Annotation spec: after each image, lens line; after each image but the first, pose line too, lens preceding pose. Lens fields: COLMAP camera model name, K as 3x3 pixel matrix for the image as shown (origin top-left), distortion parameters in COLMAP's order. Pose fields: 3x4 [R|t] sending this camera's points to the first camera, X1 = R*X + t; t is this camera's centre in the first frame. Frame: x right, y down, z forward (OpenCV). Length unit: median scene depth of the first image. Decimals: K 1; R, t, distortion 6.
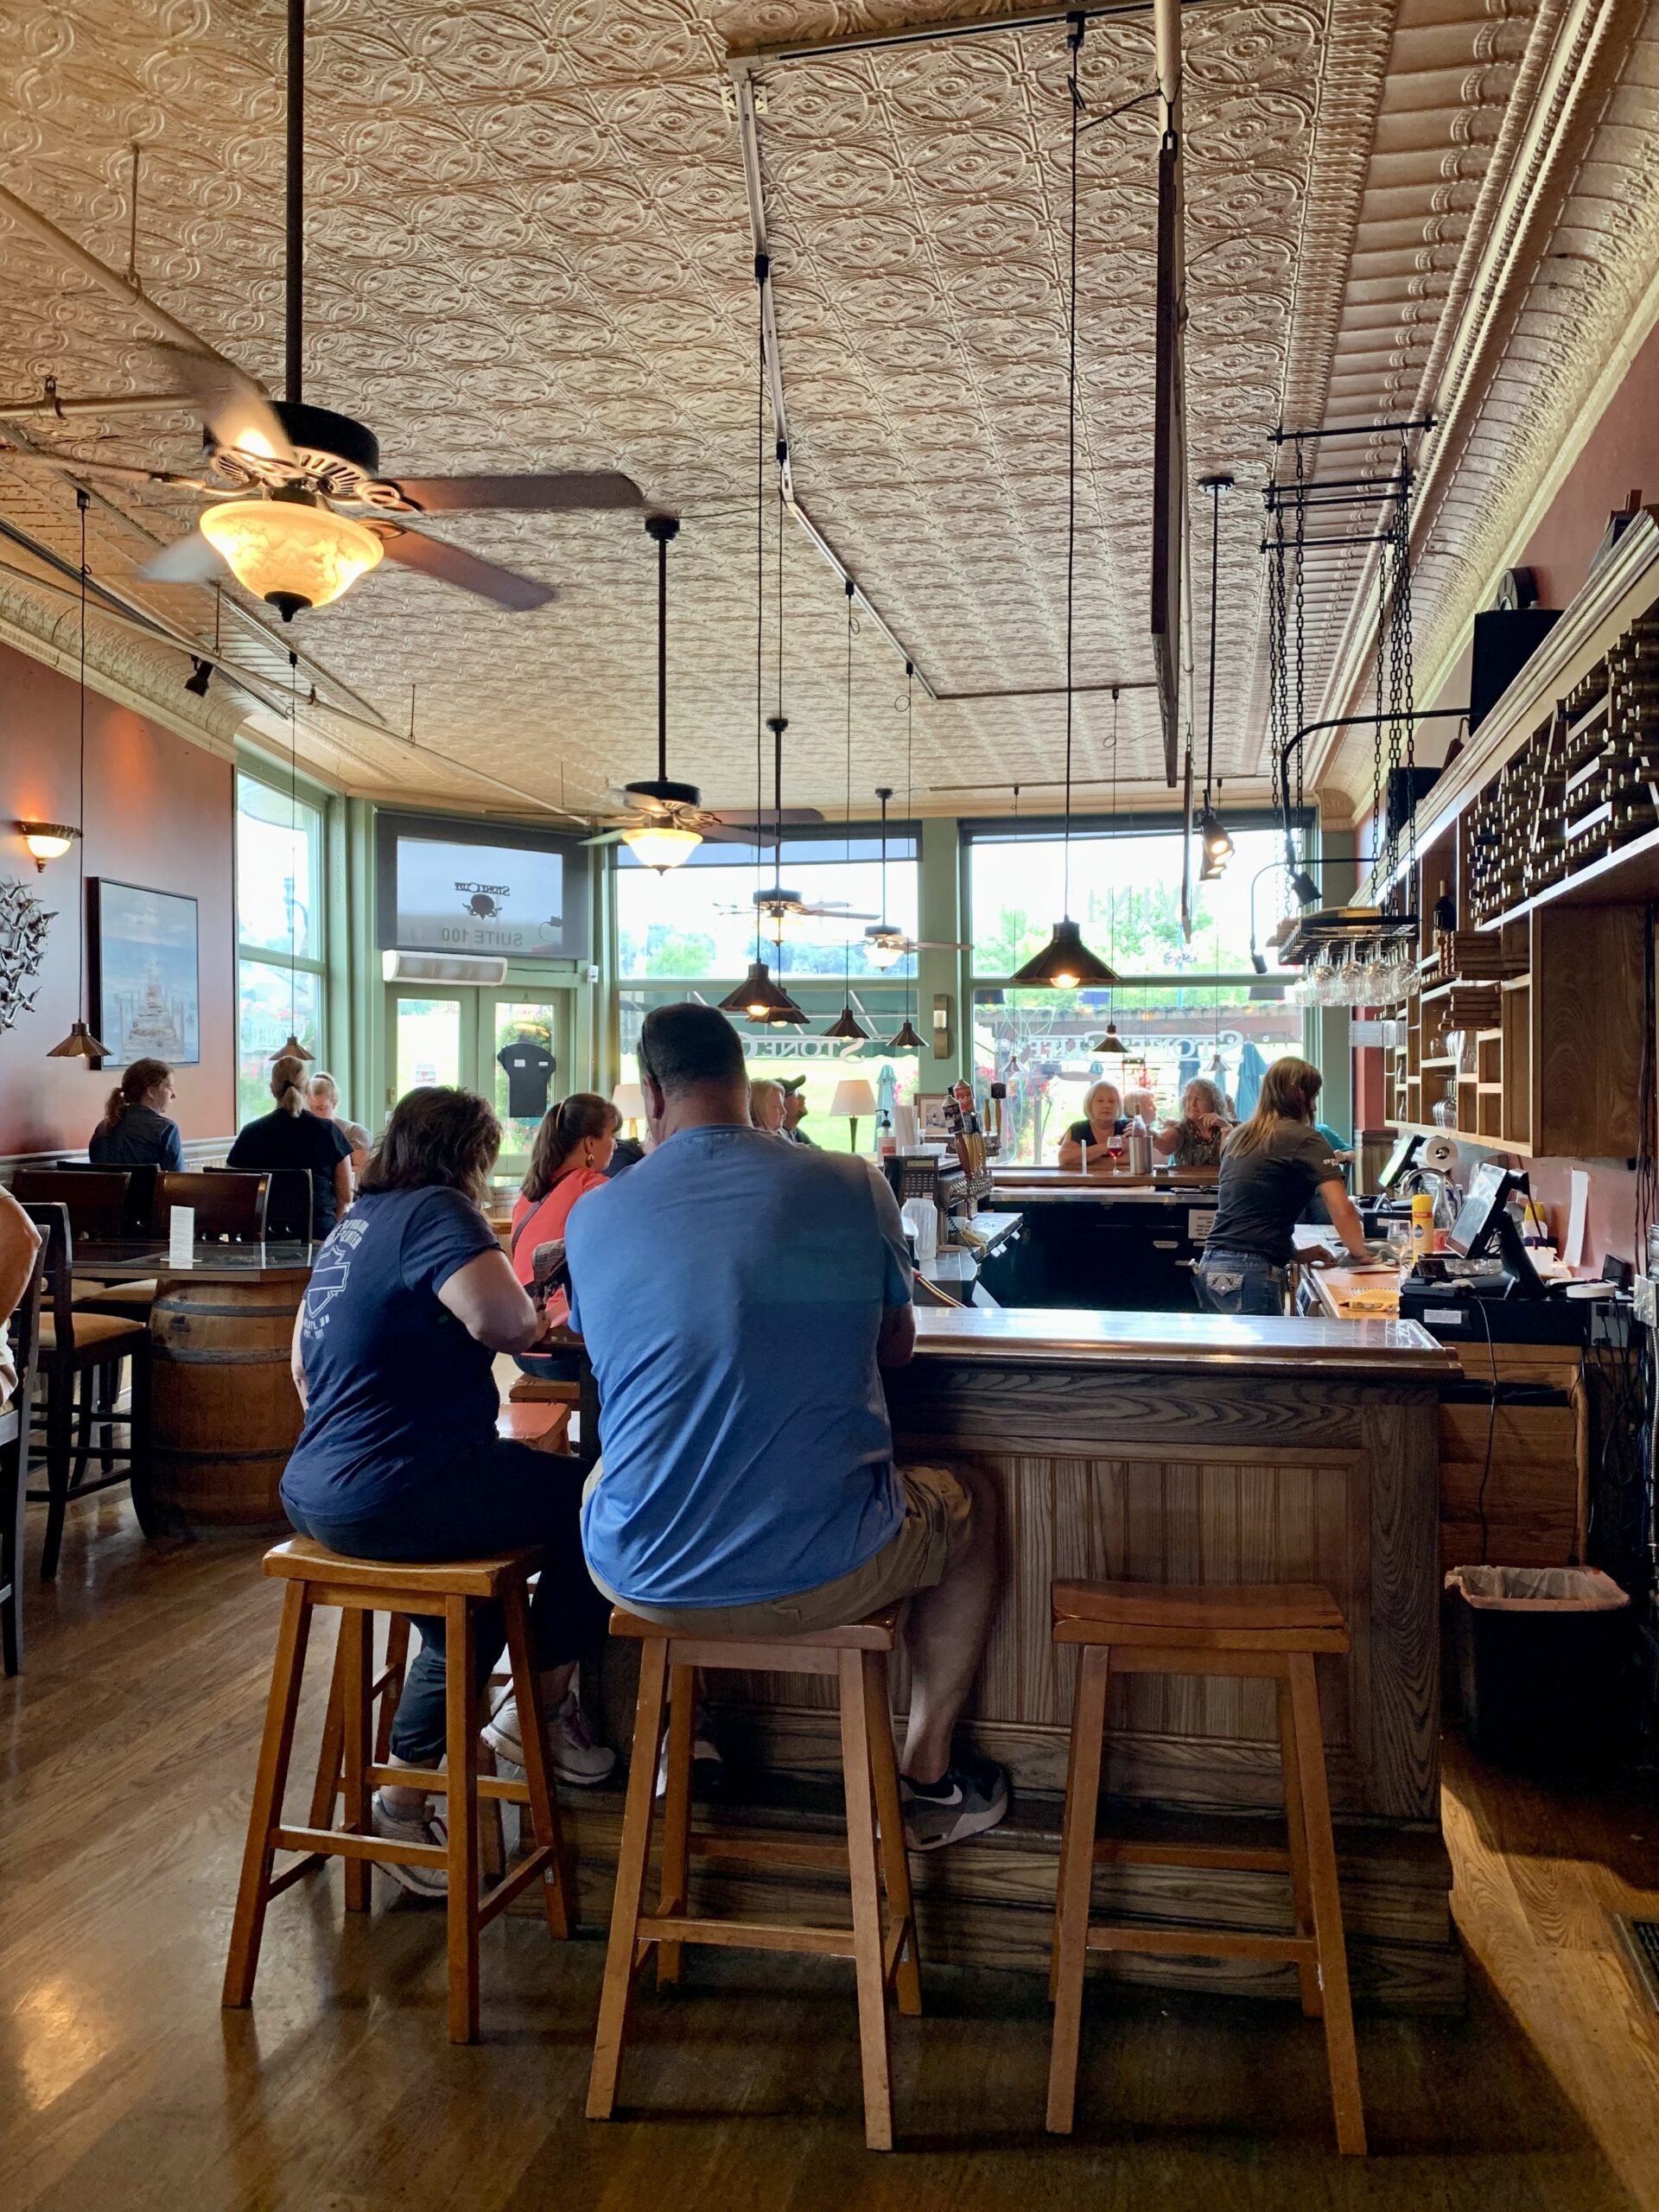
lens RADIAL K [[1697.6, 0, 827.3], [0, 1697.6, 1101.4], [0, 0, 1]] dist [0.014933, -0.019416]
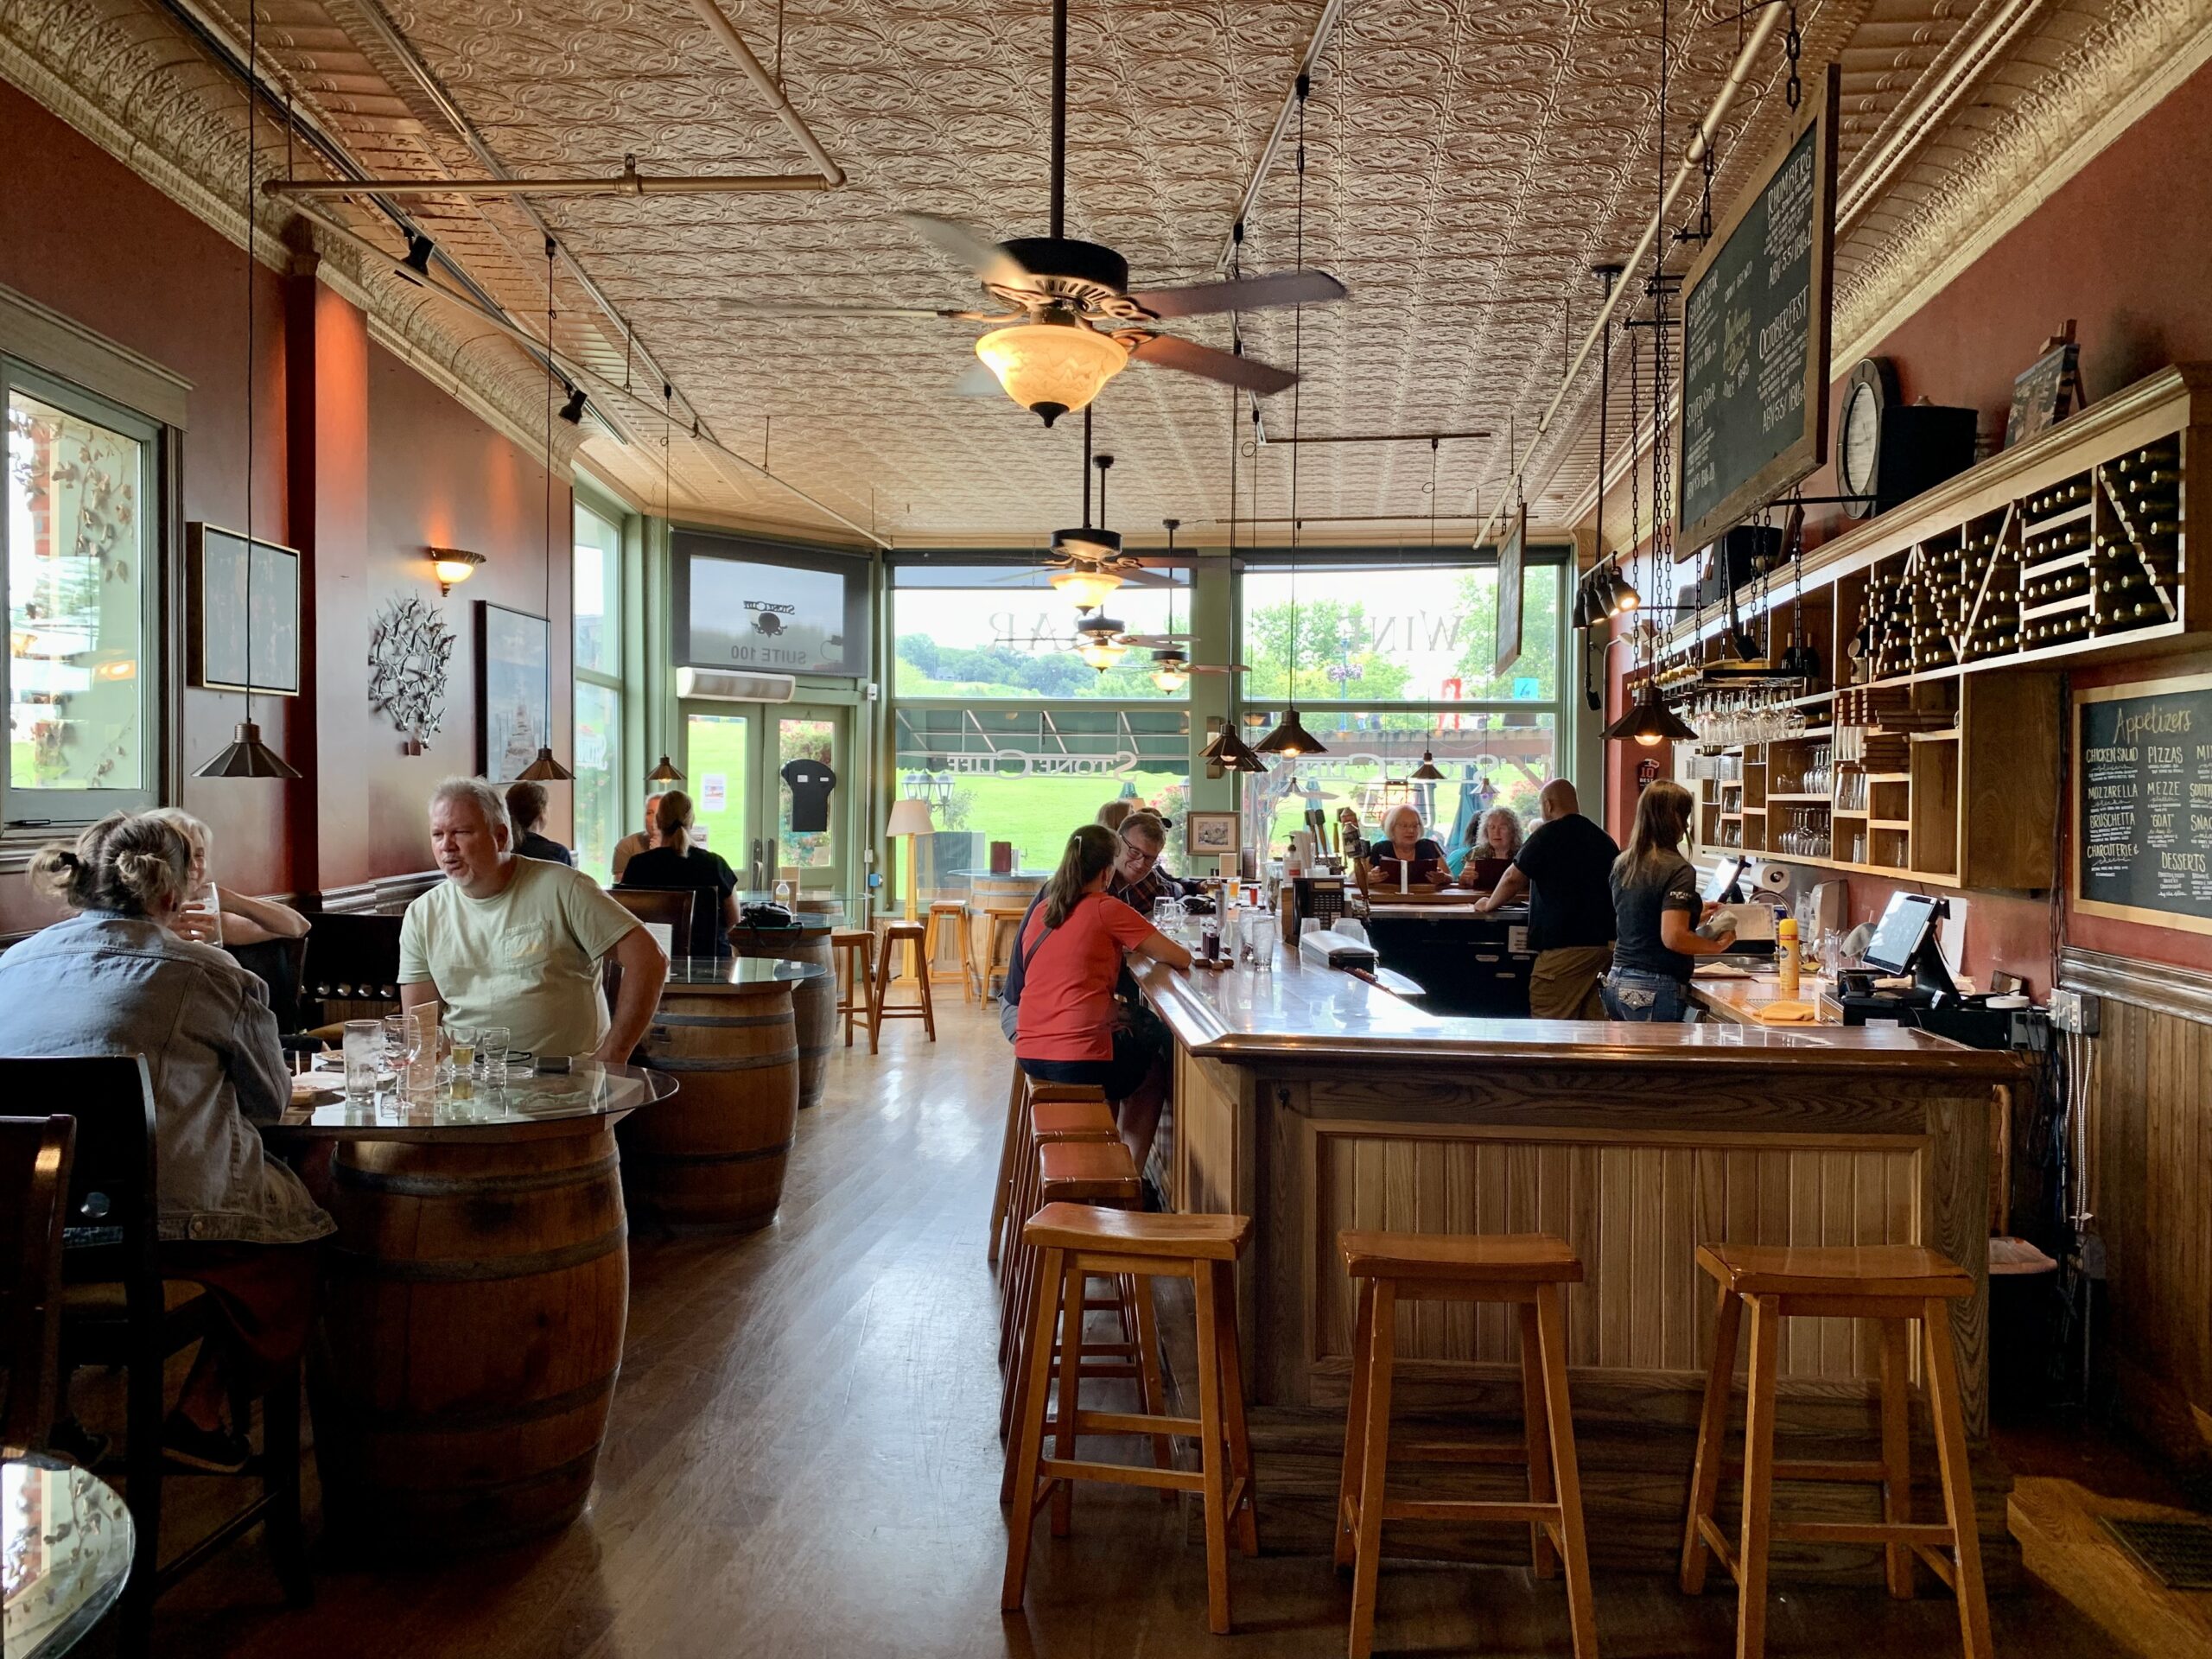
lens RADIAL K [[1697.6, 0, 1112.4], [0, 1697.6, 829.9], [0, 0, 1]] dist [0.014933, -0.019416]
pose [[0.996502, 0.007027, 0.083273, -0.131136], [-0.007995, 0.999904, 0.011286, -0.007542], [-0.083185, -0.011912, 0.996463, -0.055309]]
